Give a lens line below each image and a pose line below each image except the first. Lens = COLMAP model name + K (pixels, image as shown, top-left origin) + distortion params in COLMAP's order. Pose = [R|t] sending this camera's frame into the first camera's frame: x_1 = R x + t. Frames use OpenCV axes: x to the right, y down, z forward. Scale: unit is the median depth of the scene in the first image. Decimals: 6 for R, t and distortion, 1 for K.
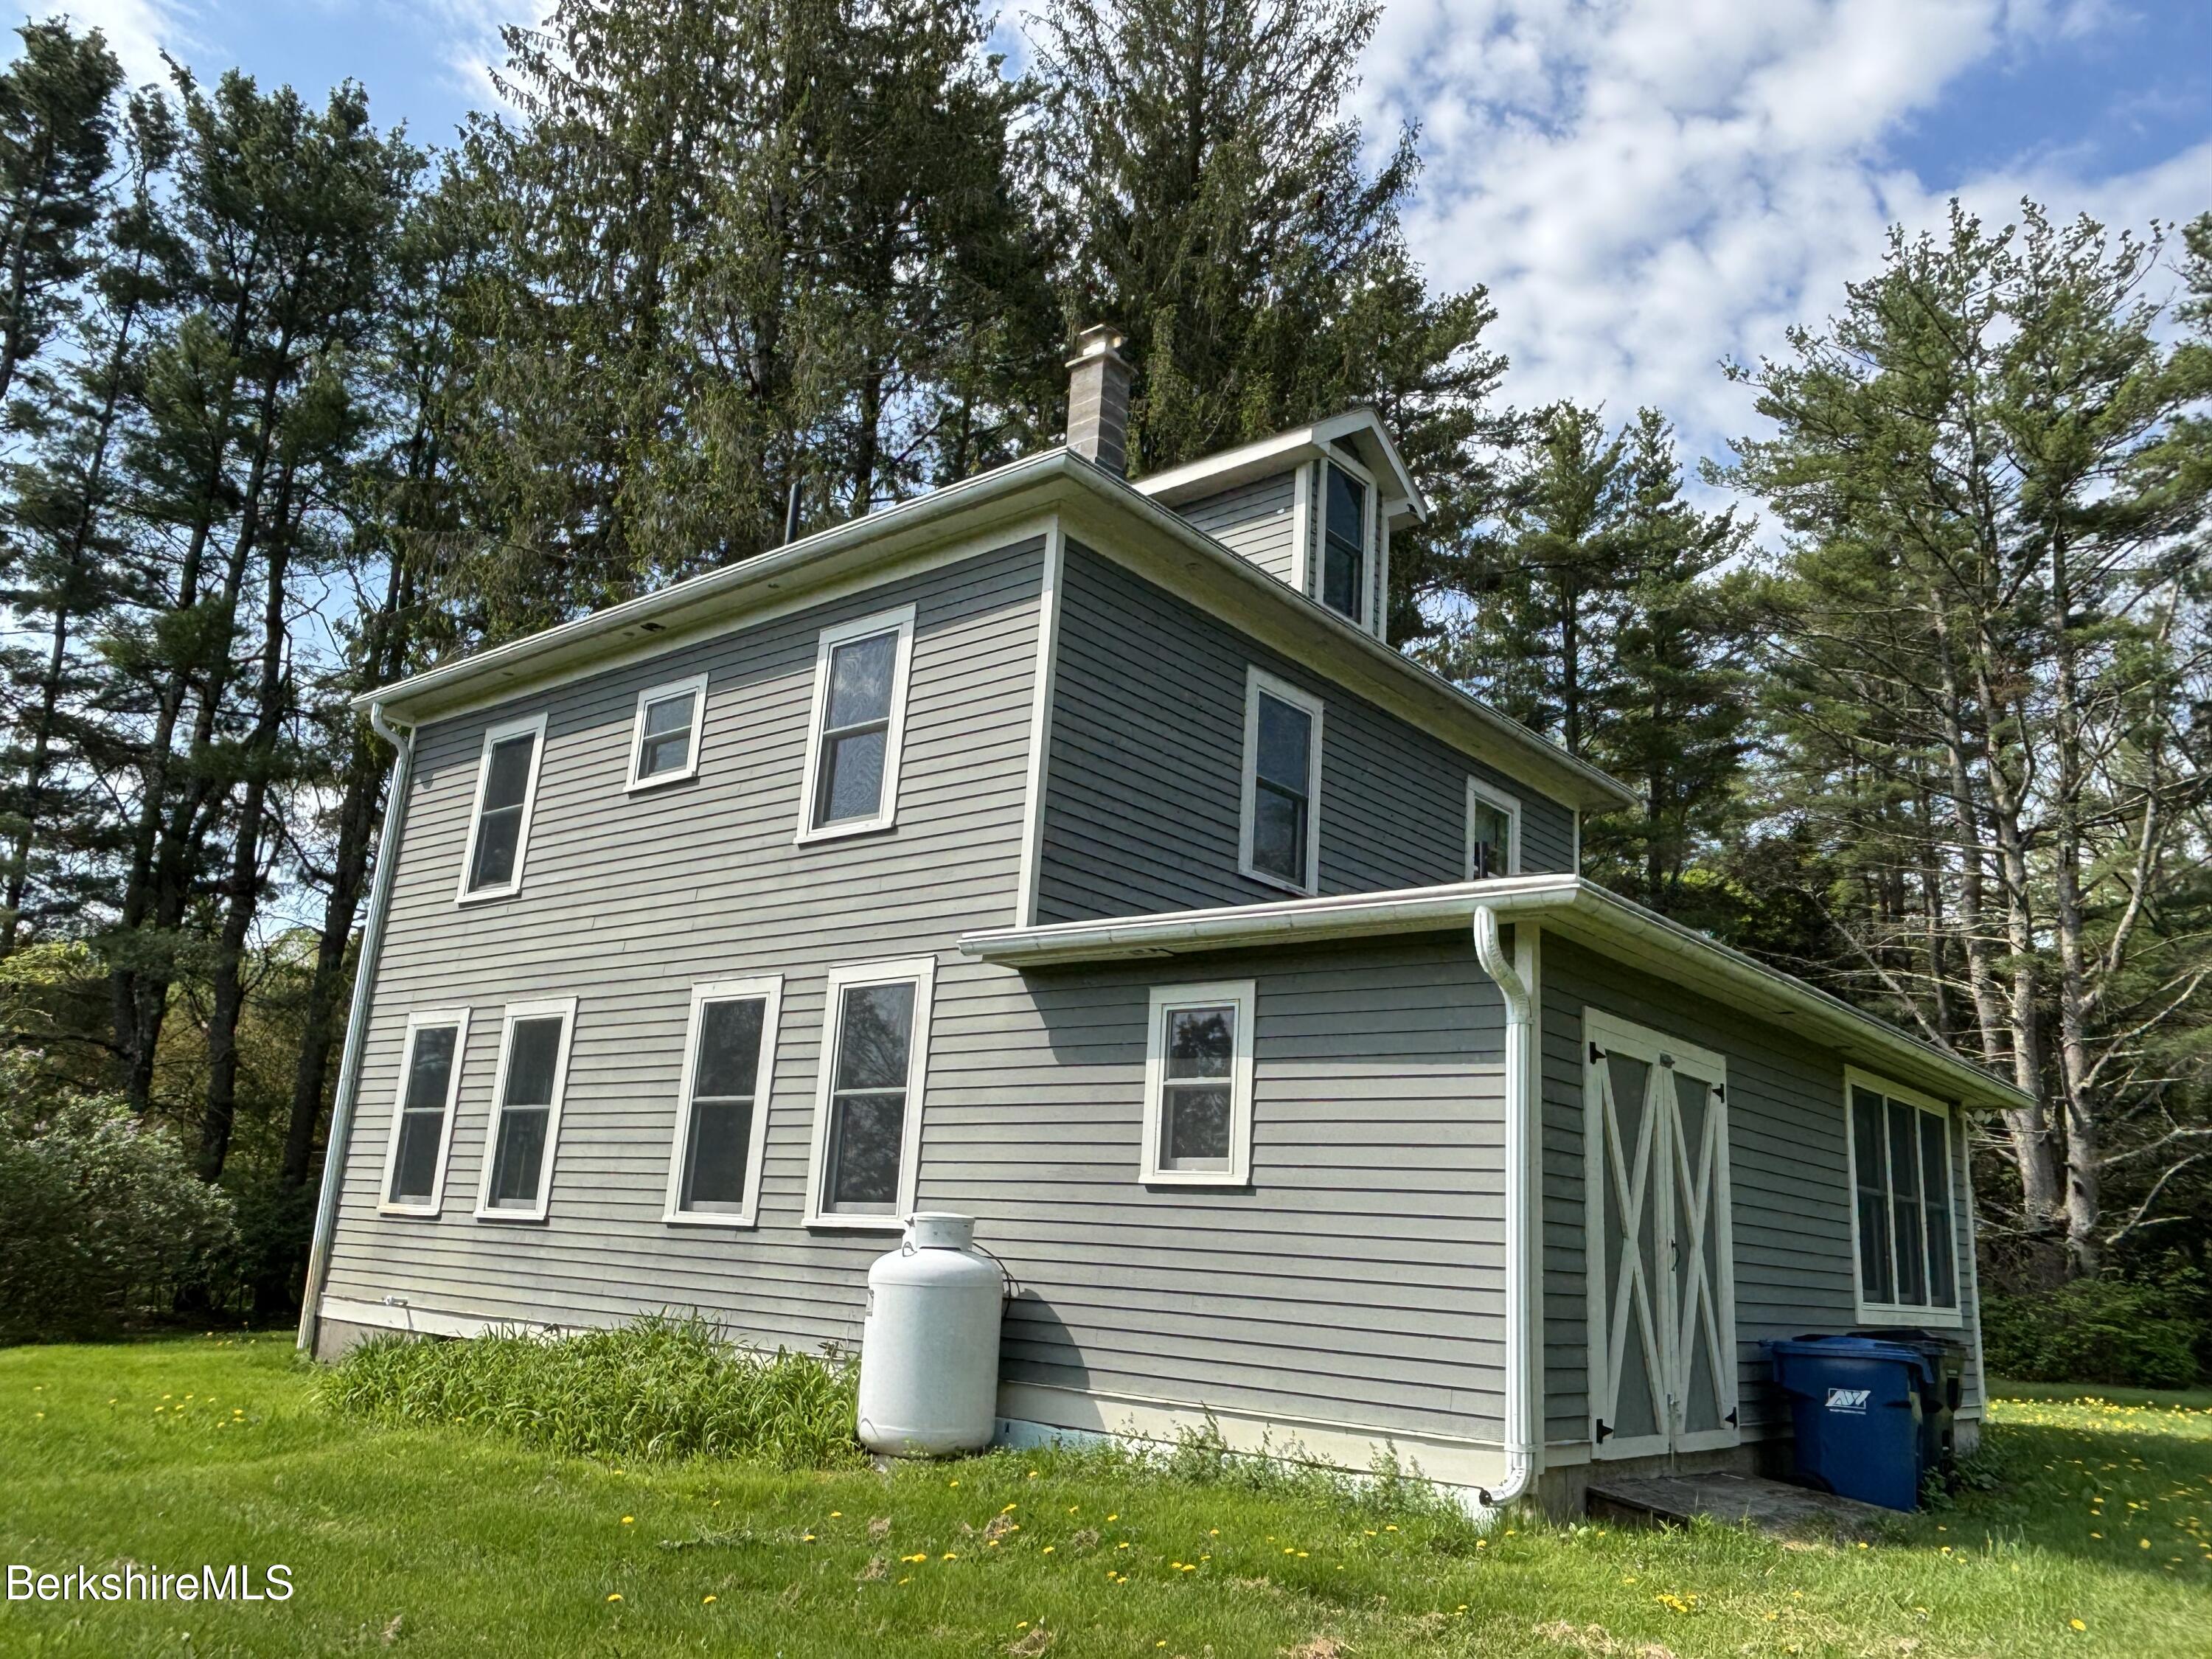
lens RADIAL K [[1665.7, 0, 1102.0], [0, 1665.7, 822.3], [0, 0, 1]] dist [0.036508, -0.073904]
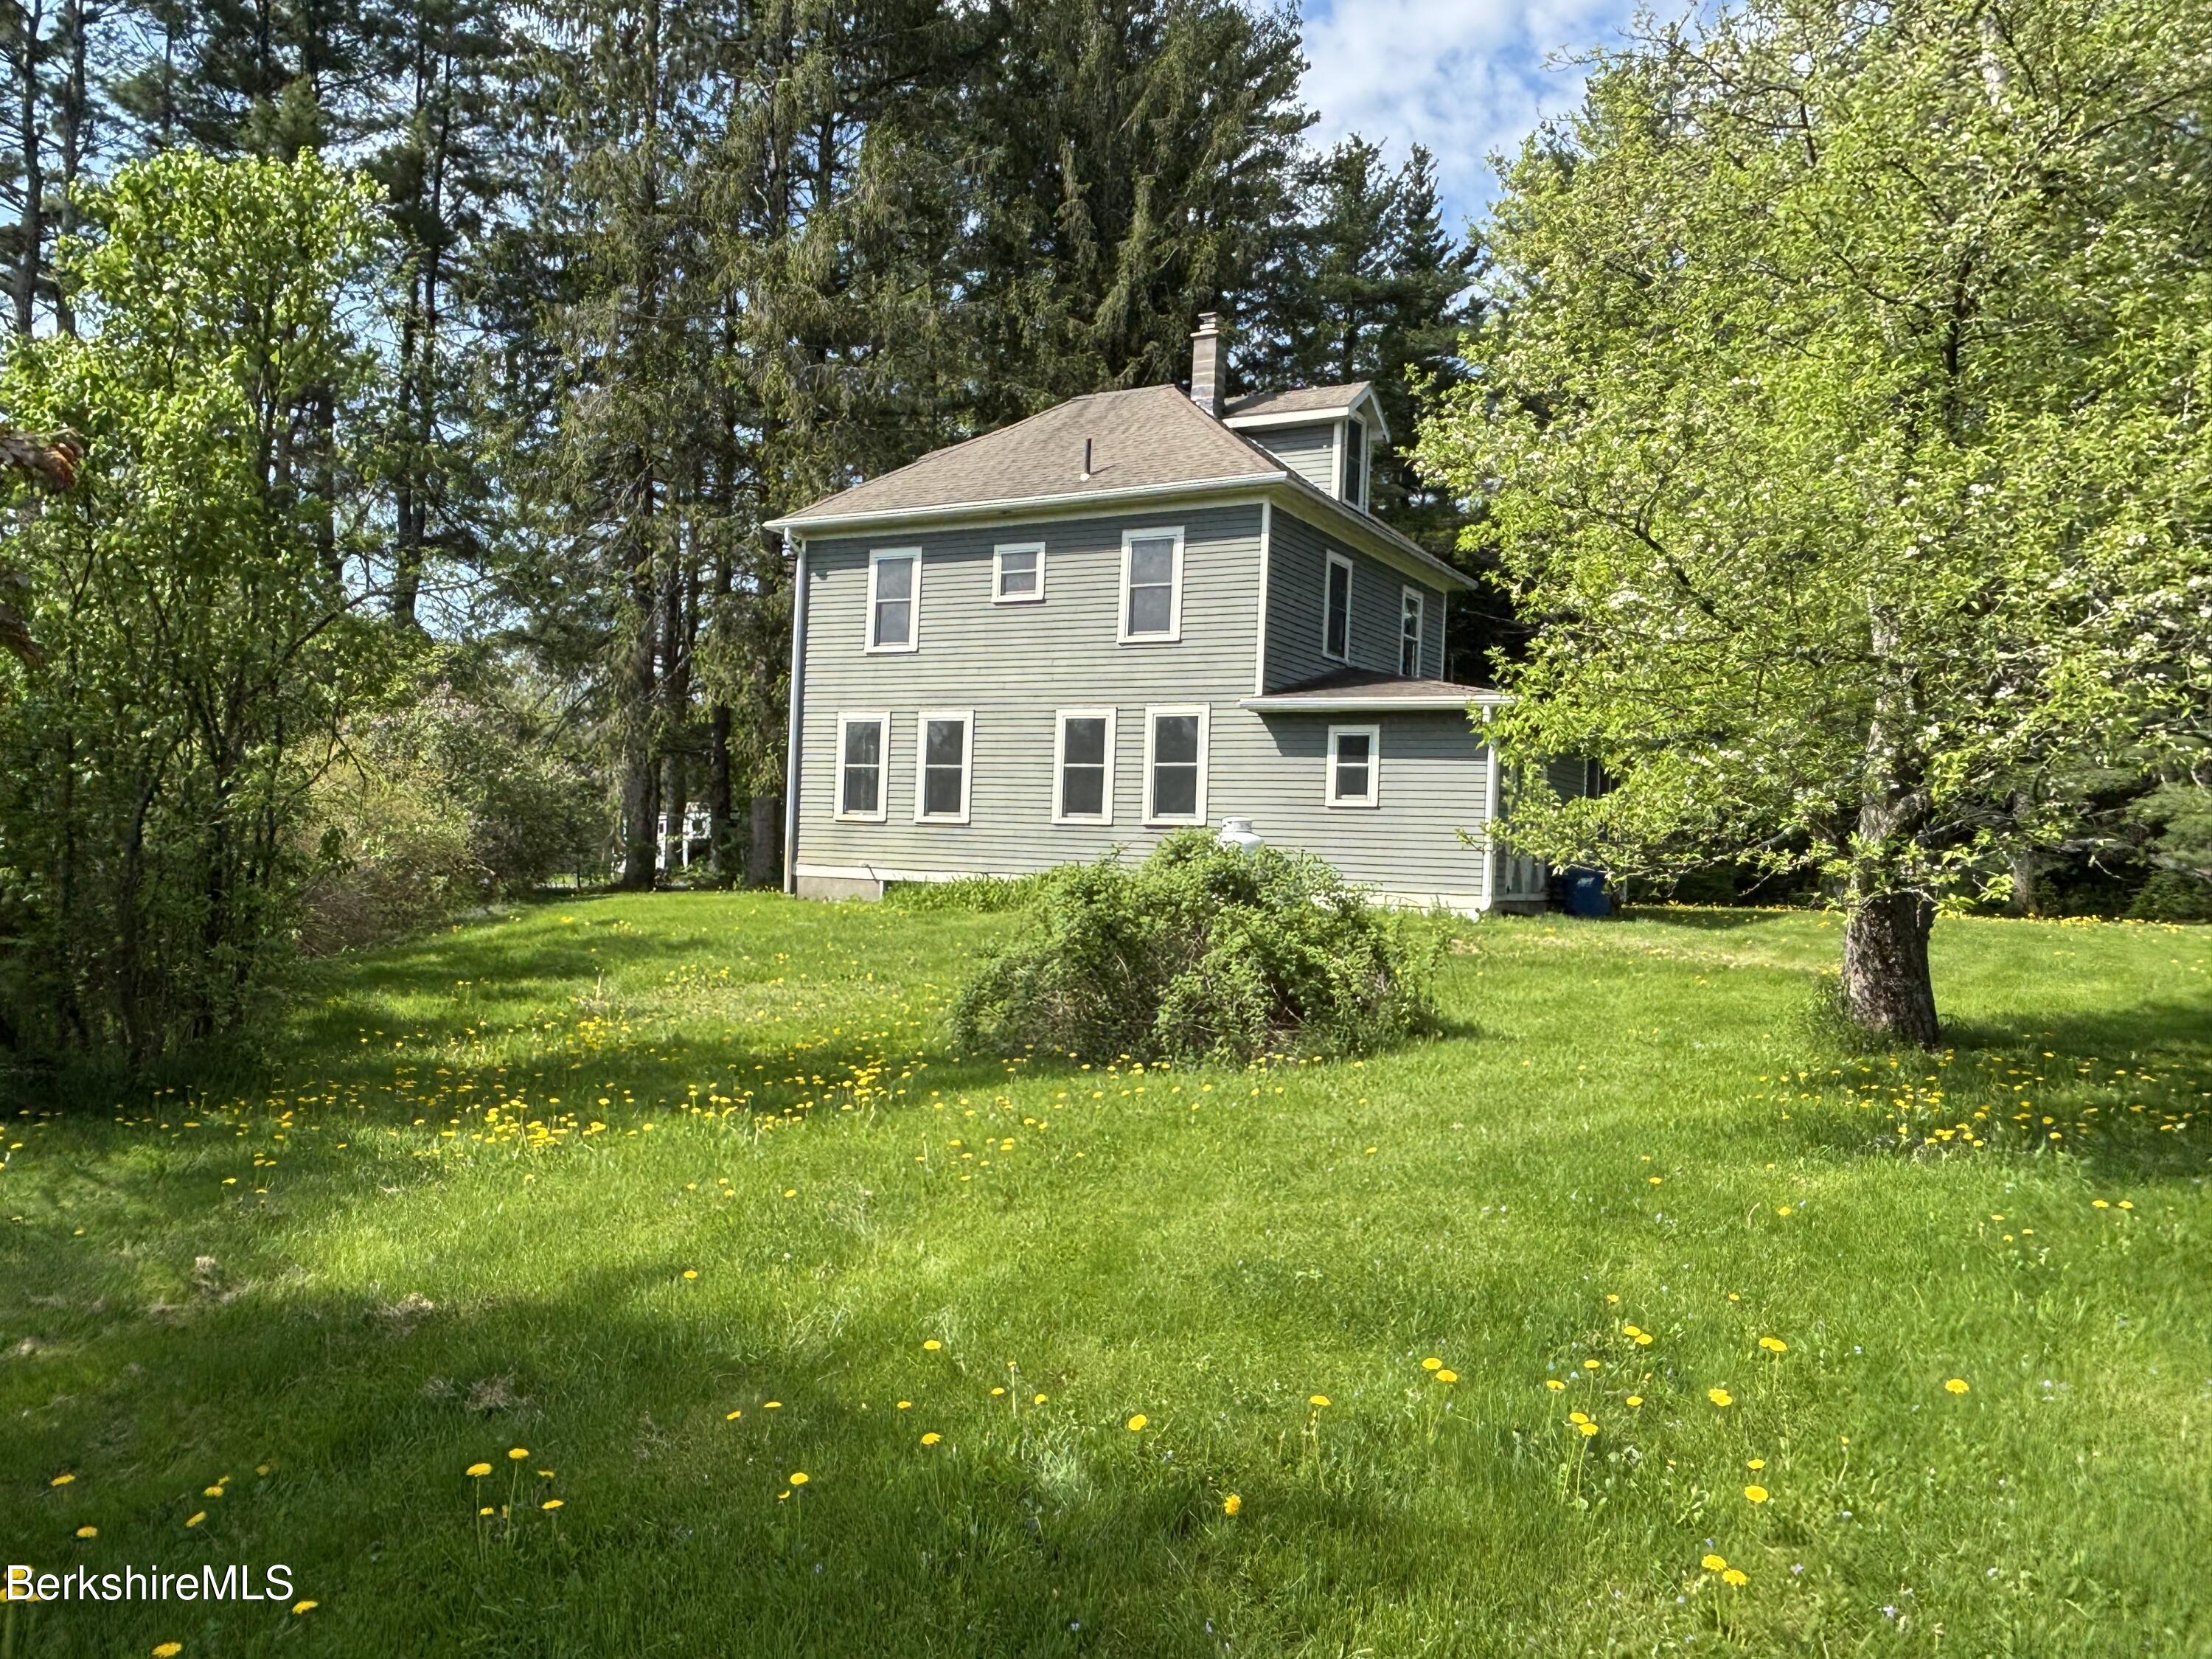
lens RADIAL K [[1665.7, 0, 1107.2], [0, 1665.7, 835.5], [0, 0, 1]] dist [0.036508, -0.073904]
pose [[0.981828, -0.017625, 0.188953, -0.571856], [-0.029624, 0.969237, 0.244340, -0.249256], [-0.187447, -0.245498, 0.951102, -0.969490]]
